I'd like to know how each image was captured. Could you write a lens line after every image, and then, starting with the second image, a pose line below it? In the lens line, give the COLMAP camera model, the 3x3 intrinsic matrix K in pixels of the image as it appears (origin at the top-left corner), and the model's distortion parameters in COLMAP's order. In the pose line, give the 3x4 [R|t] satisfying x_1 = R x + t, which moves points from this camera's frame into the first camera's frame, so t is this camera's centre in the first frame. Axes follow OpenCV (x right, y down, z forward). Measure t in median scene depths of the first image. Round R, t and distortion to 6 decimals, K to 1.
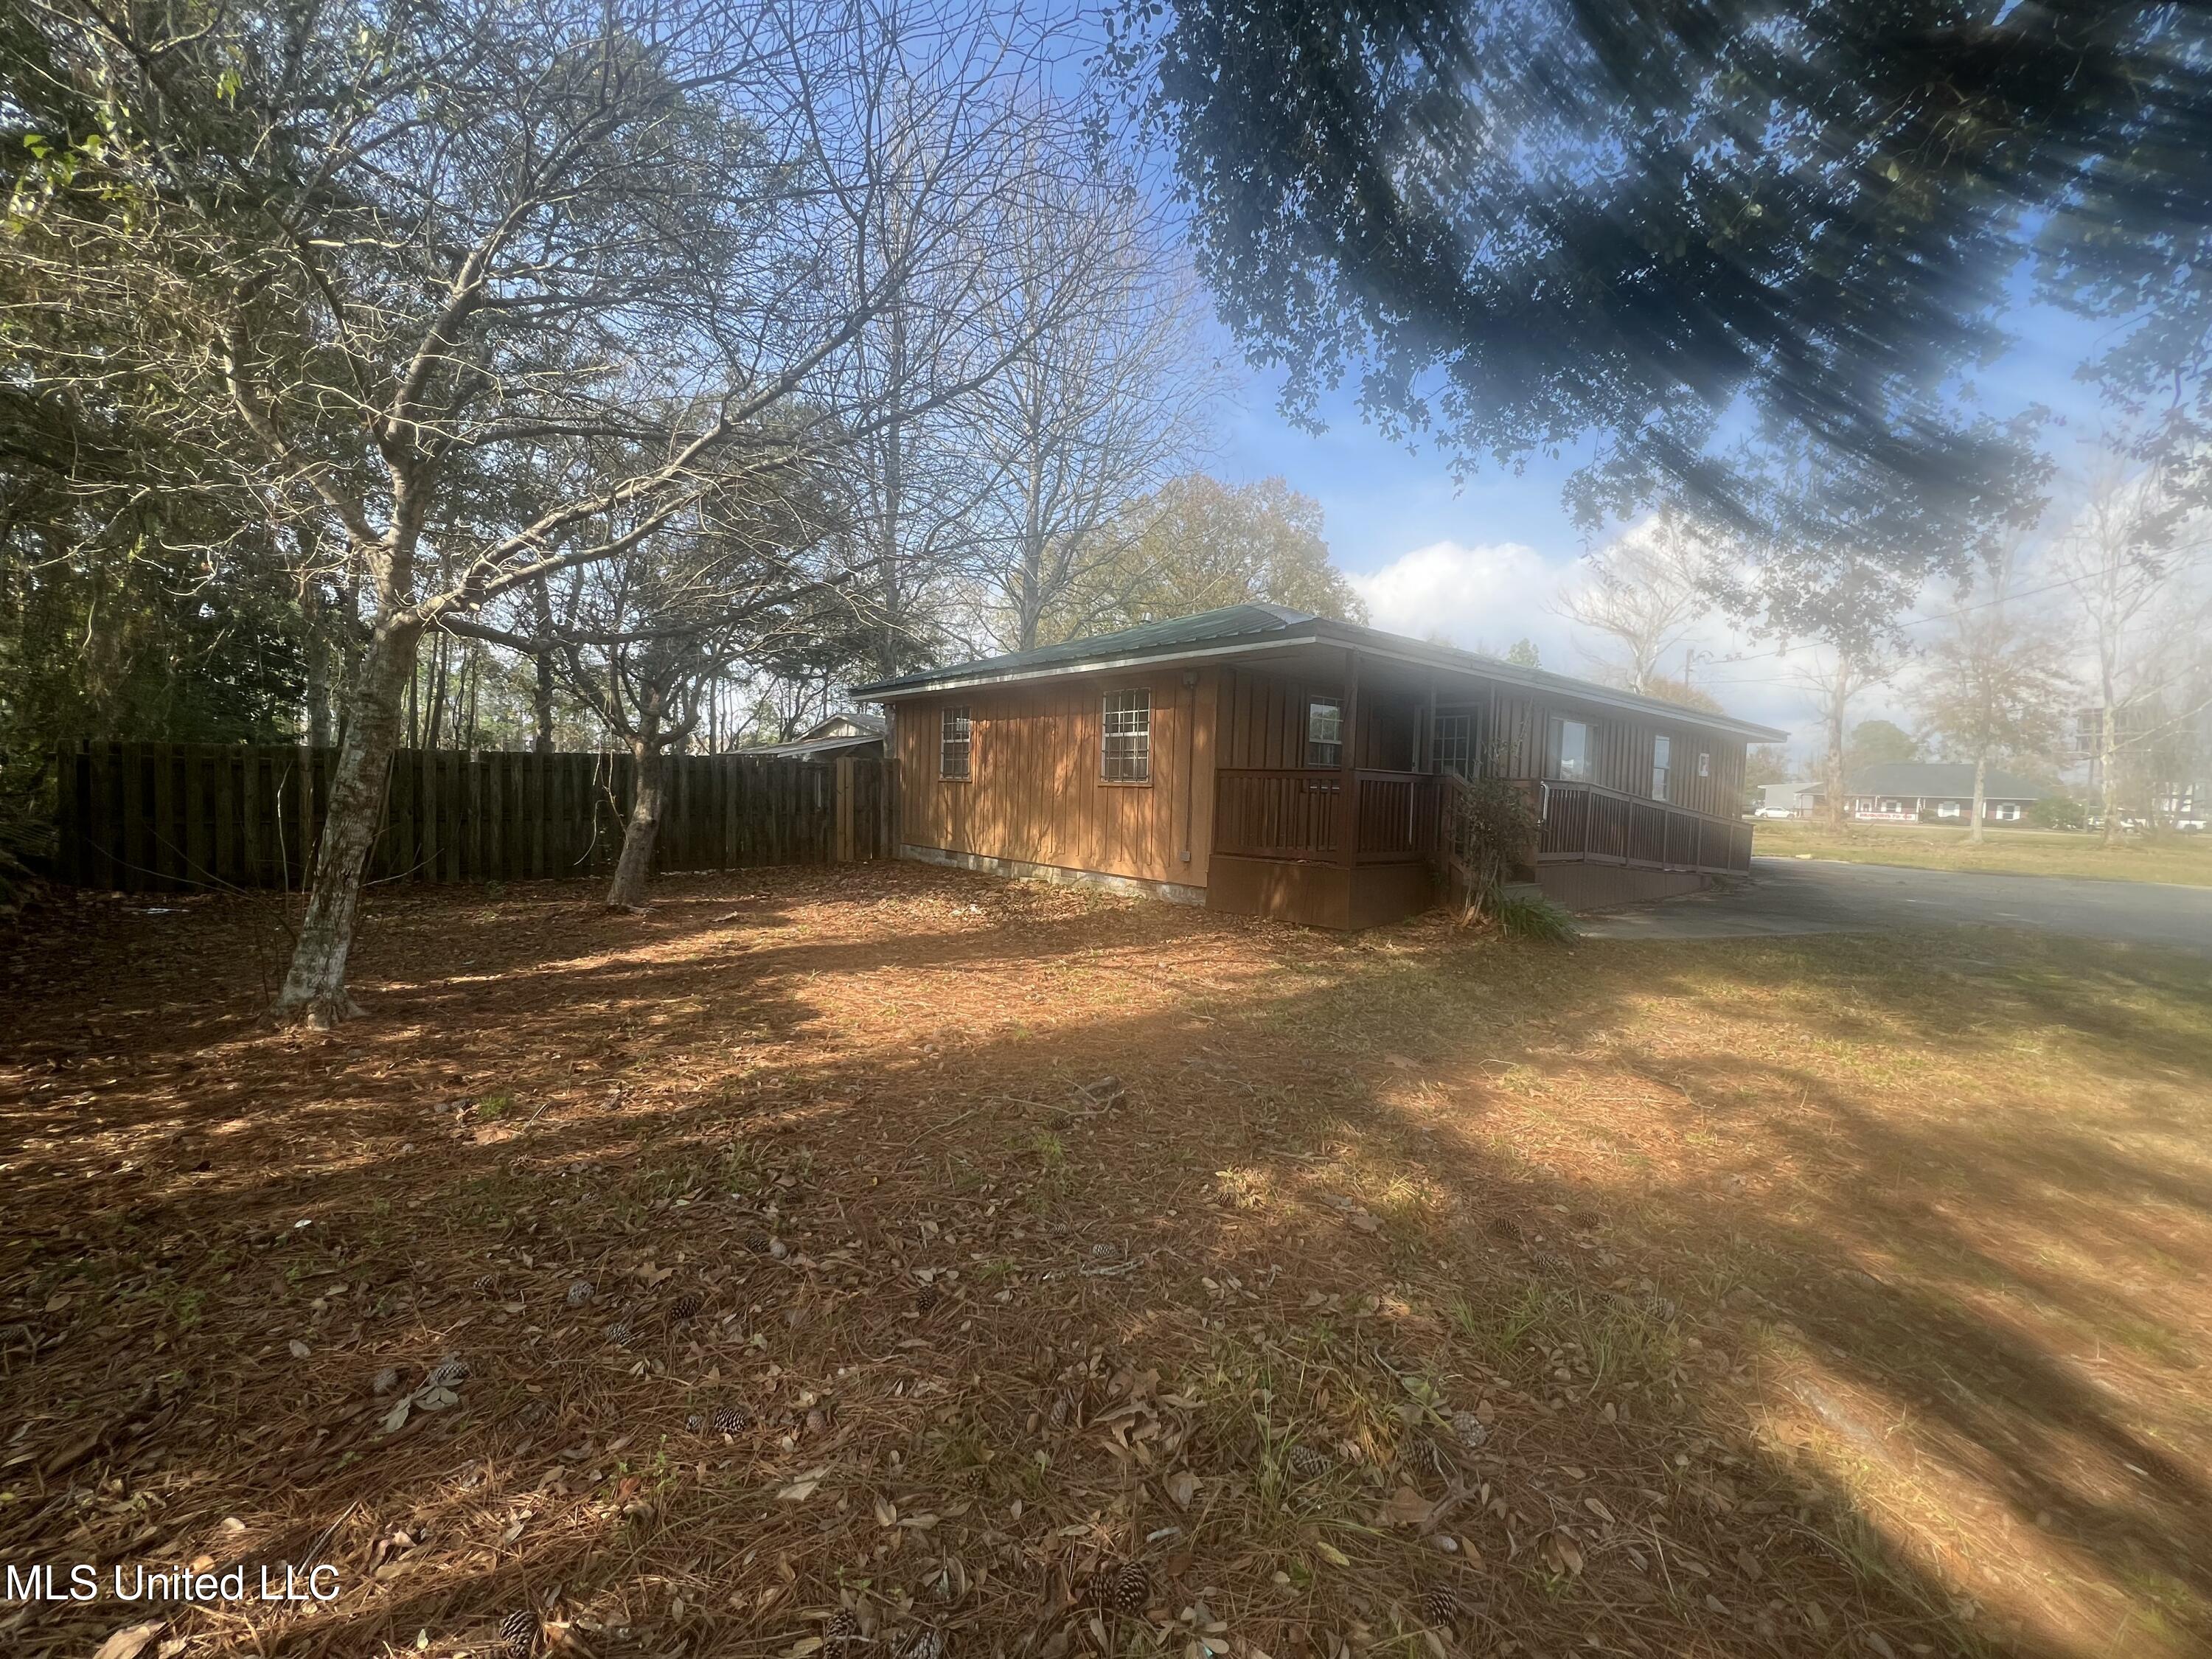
lens RADIAL K [[882.6, 0, 1099.8], [0, 882.6, 836.2], [0, 0, 1]] dist [-0.000771, 0.000300]
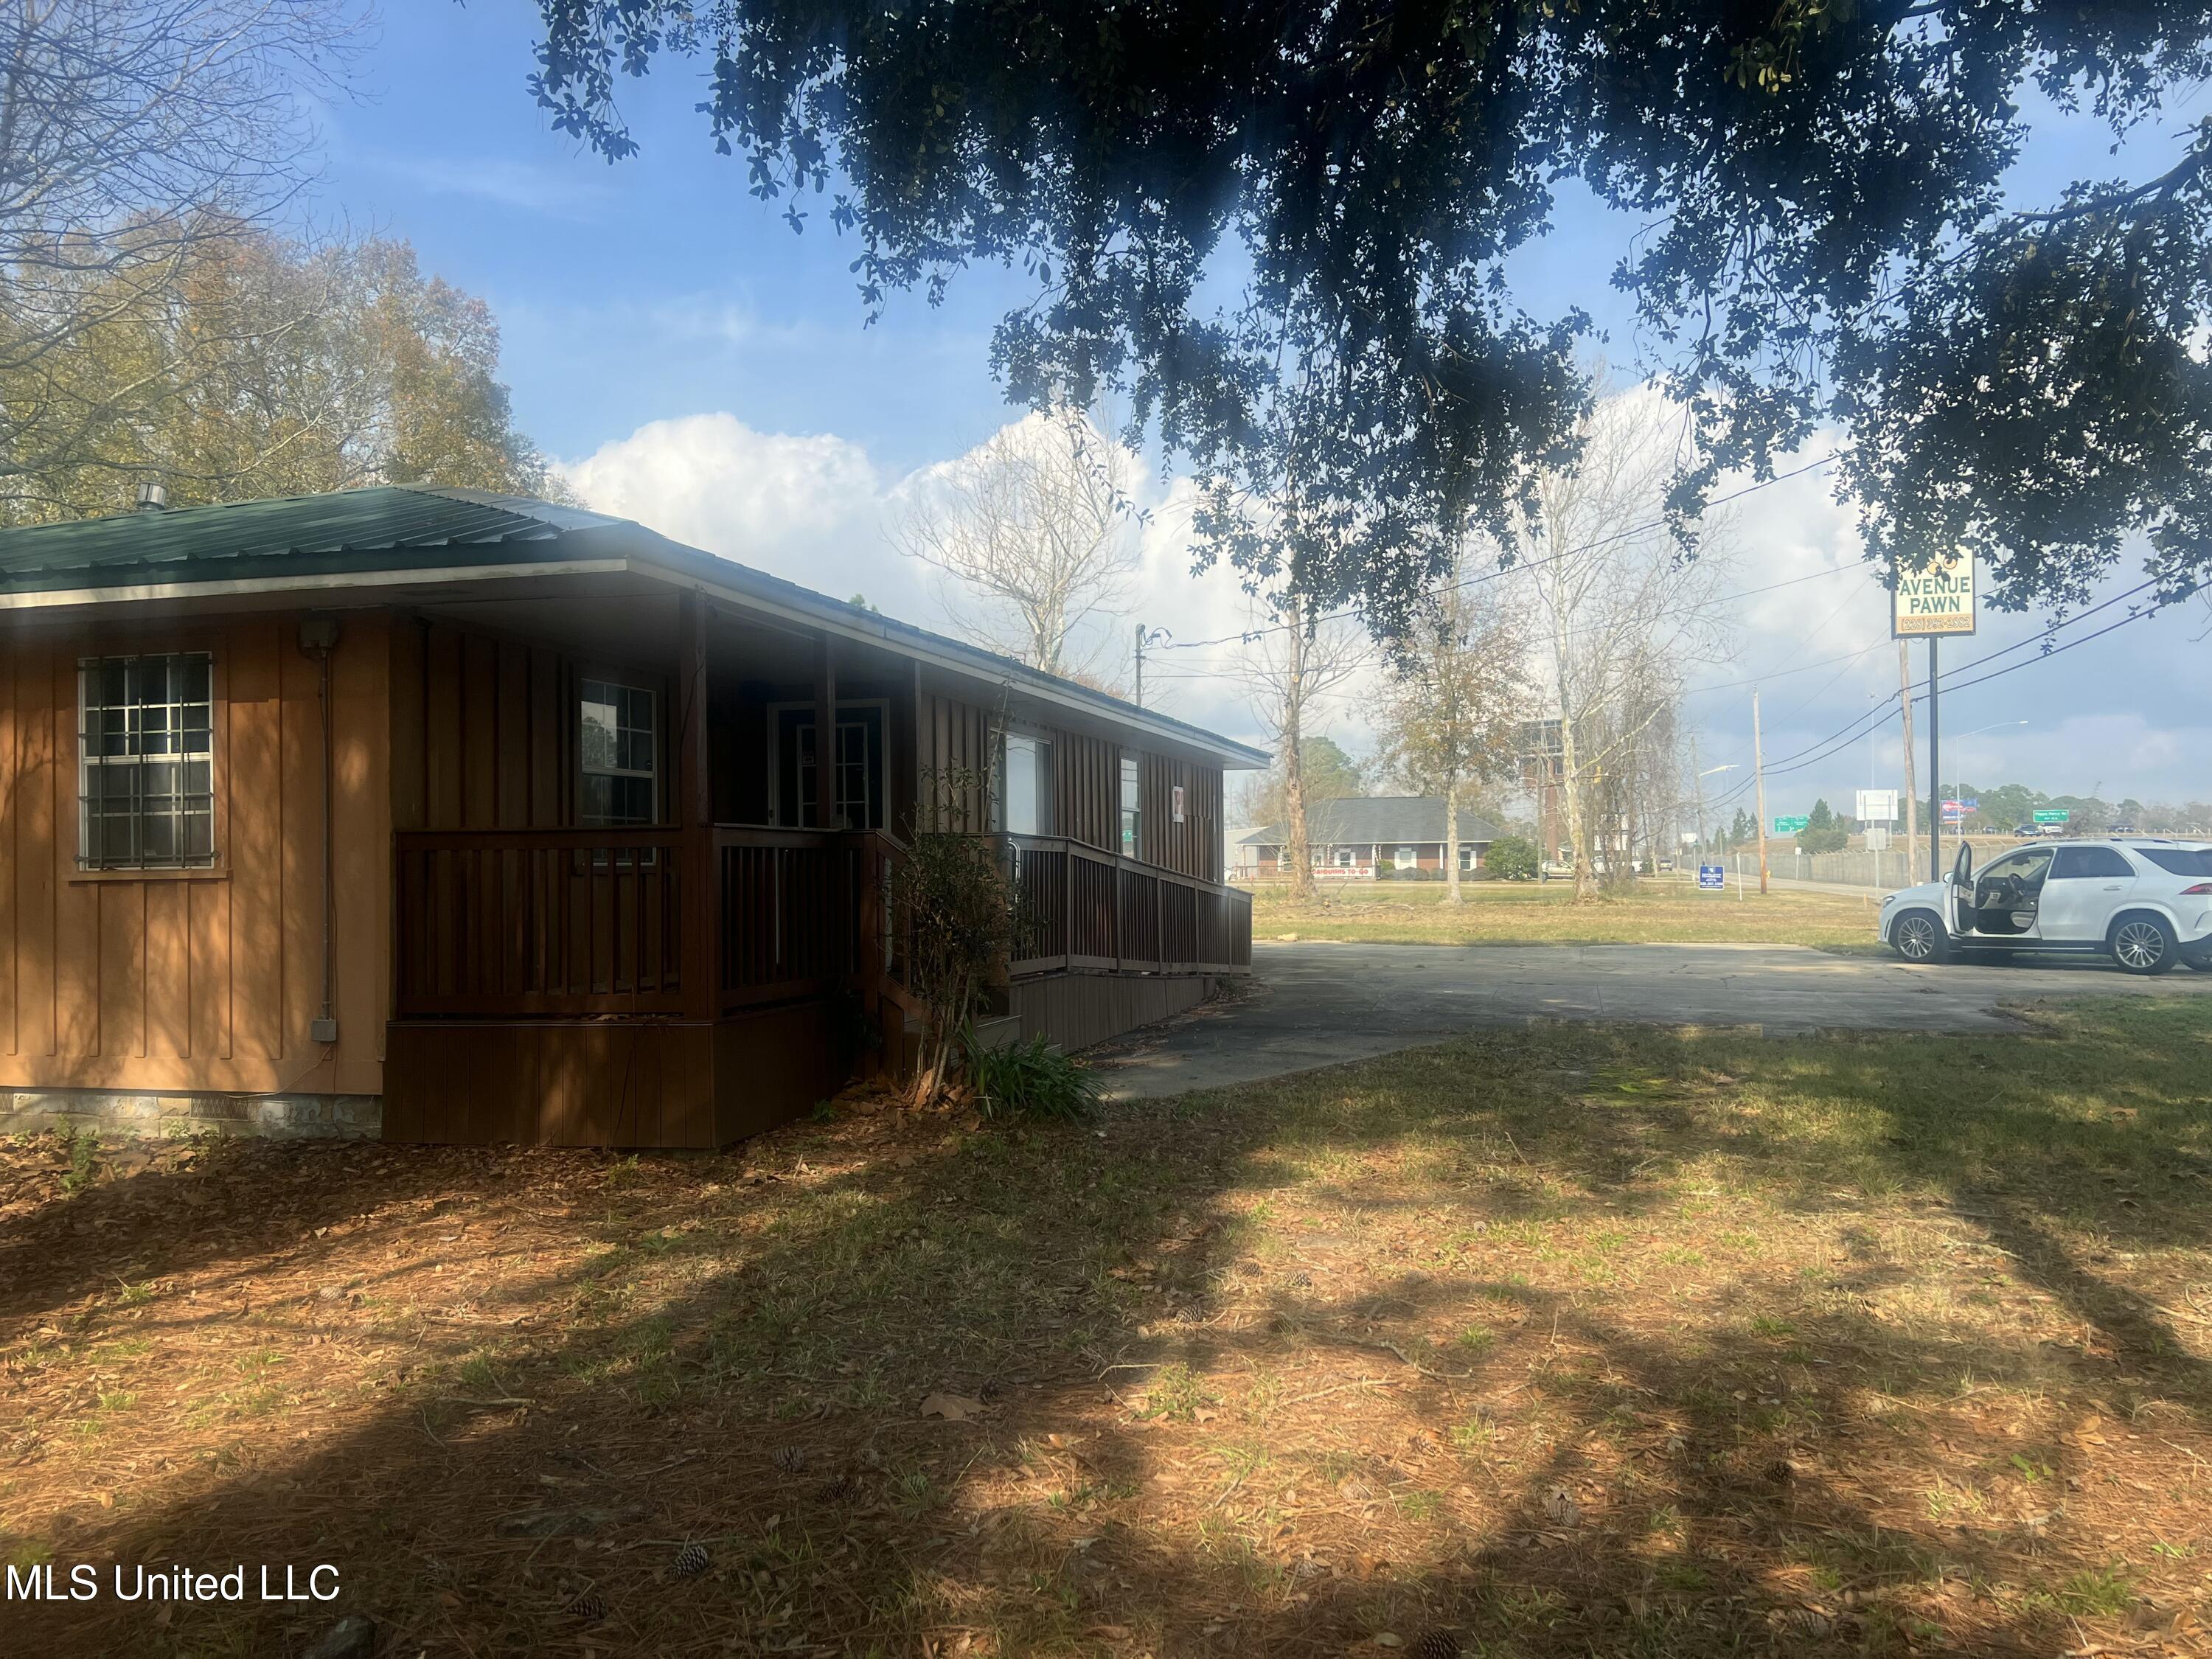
lens RADIAL K [[1667.7, 0, 1117.8], [0, 1667.7, 833.0], [0, 0, 1]] dist [0.049794, -0.046440]
pose [[0.822637, -0.029096, 0.567823, -0.063619], [0.069228, 0.996385, -0.049237, -0.008288], [-0.564337, 0.079813, 0.821677, 0.082965]]
